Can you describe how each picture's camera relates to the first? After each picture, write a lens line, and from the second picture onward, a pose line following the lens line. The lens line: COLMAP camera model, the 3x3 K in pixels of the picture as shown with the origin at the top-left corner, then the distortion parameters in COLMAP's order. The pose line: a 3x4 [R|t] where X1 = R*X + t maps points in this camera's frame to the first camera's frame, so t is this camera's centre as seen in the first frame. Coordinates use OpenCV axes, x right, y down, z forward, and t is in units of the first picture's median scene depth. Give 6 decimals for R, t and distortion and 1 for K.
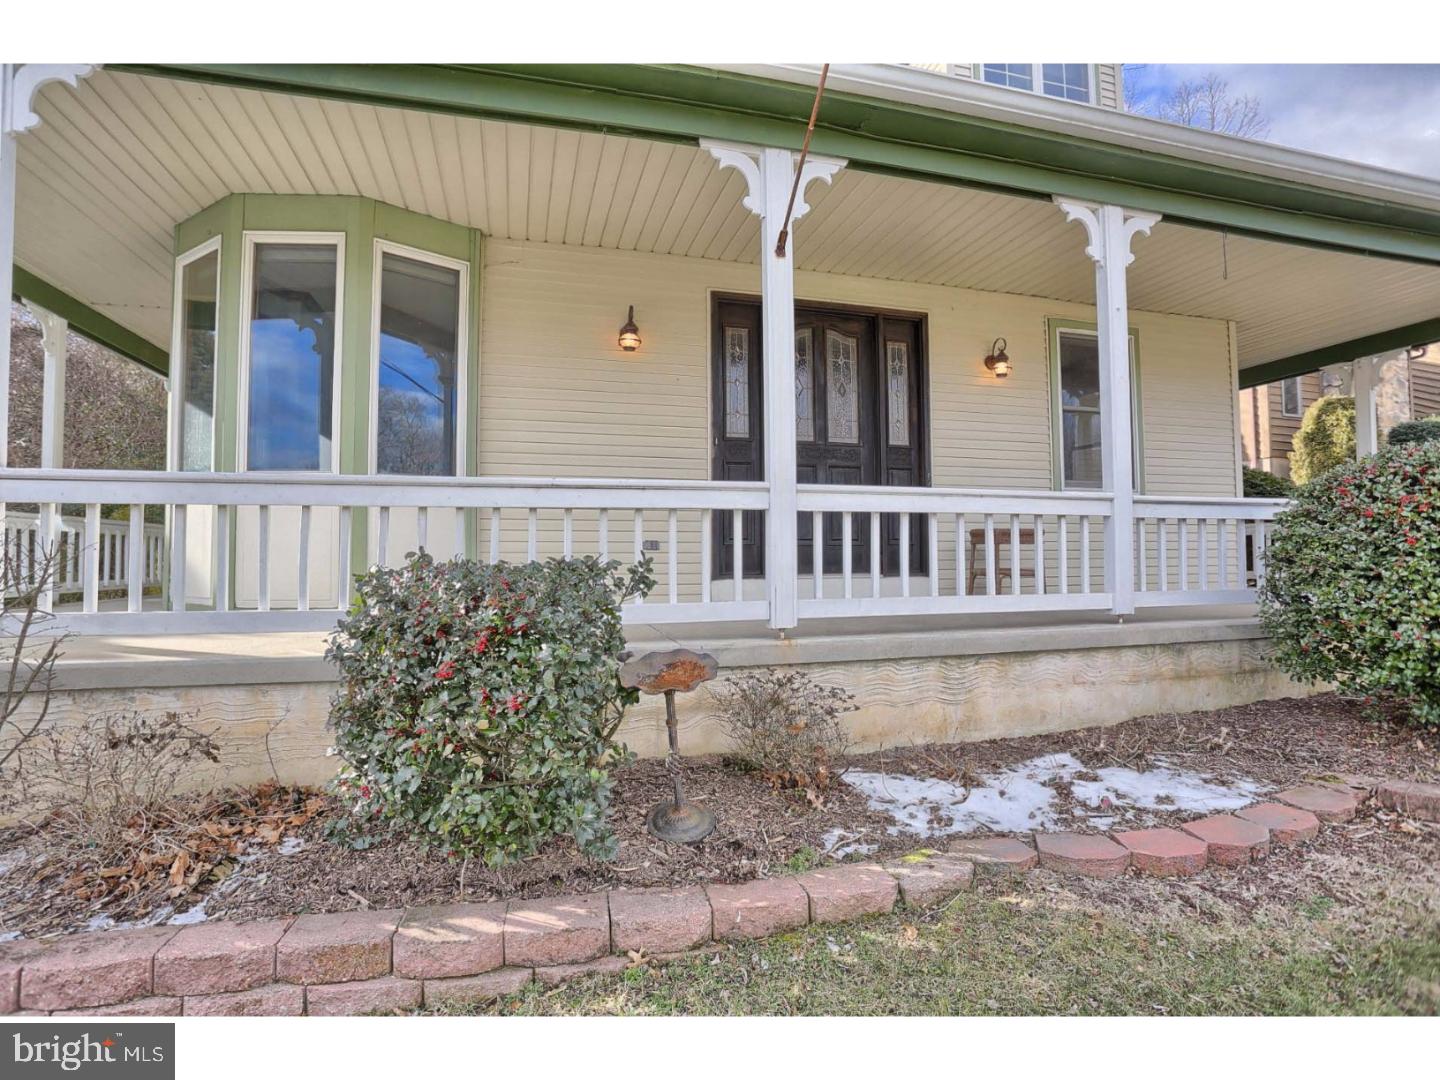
lens RADIAL K [[717.5, 0, 722.7], [0, 717.5, 534.2], [0, 0, 1]] dist [-0.064343, 0.026740]
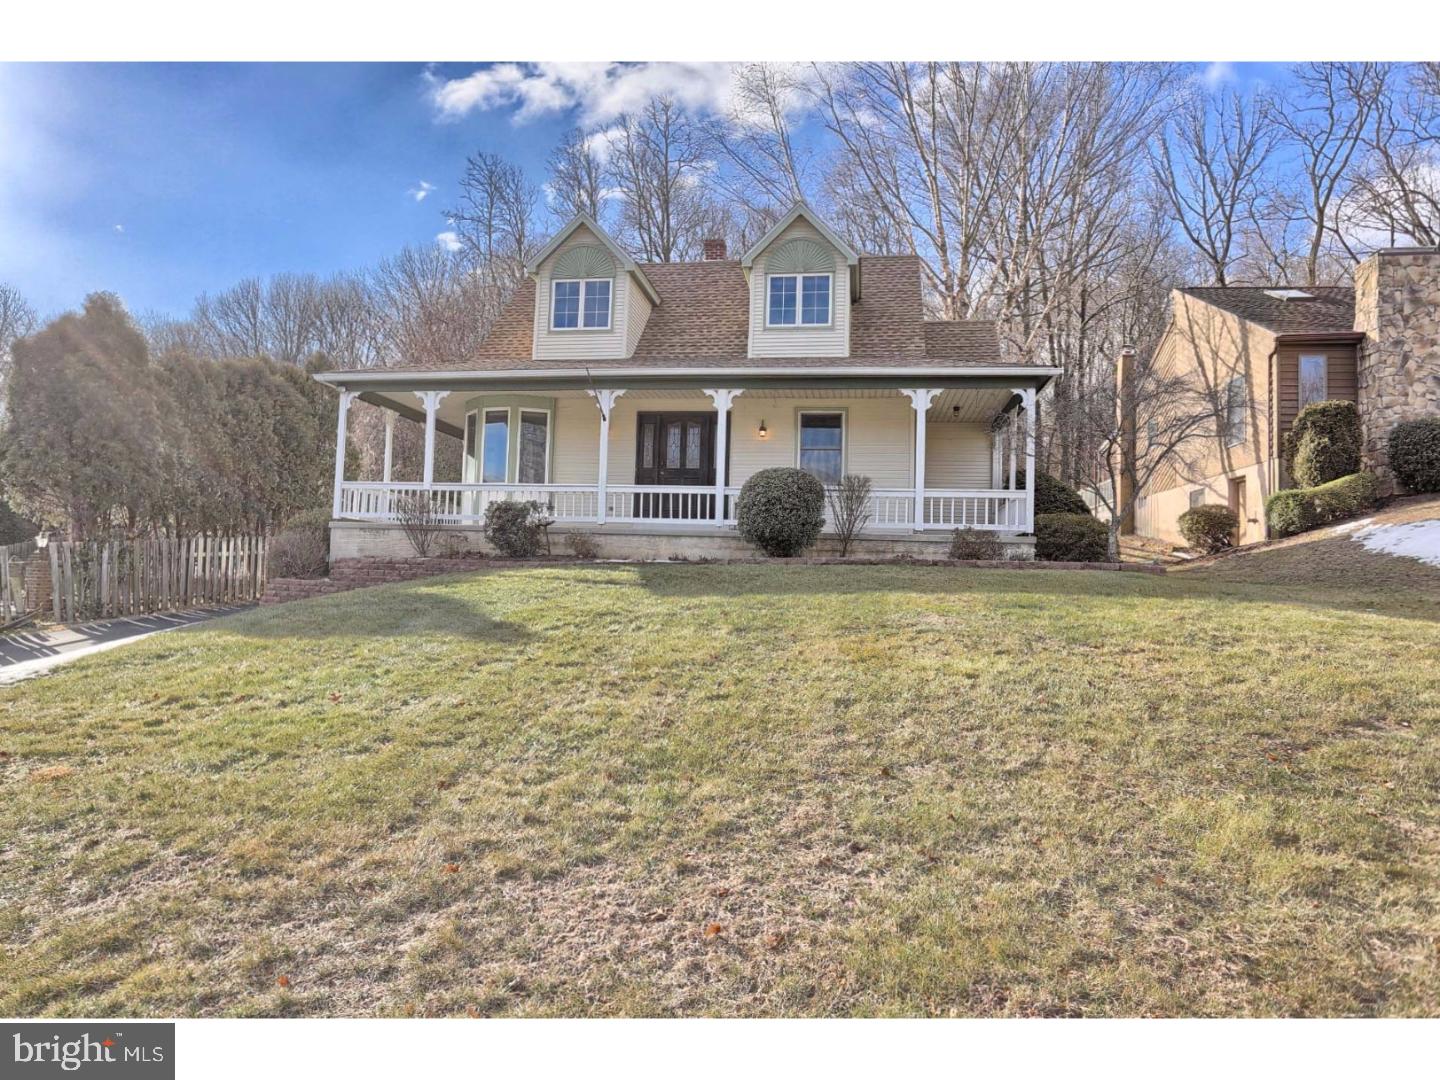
lens RADIAL K [[926.0, 0, 720.0], [0, 926.0, 540.0], [0, 0, 1]] dist [-0.000244, -0.000045]
pose [[0.920308, 0.015490, -0.390889, 1.996581], [-0.016435, 0.999865, 0.000930, 0.159296], [0.390850, 0.005569, 0.920438, -2.493707]]
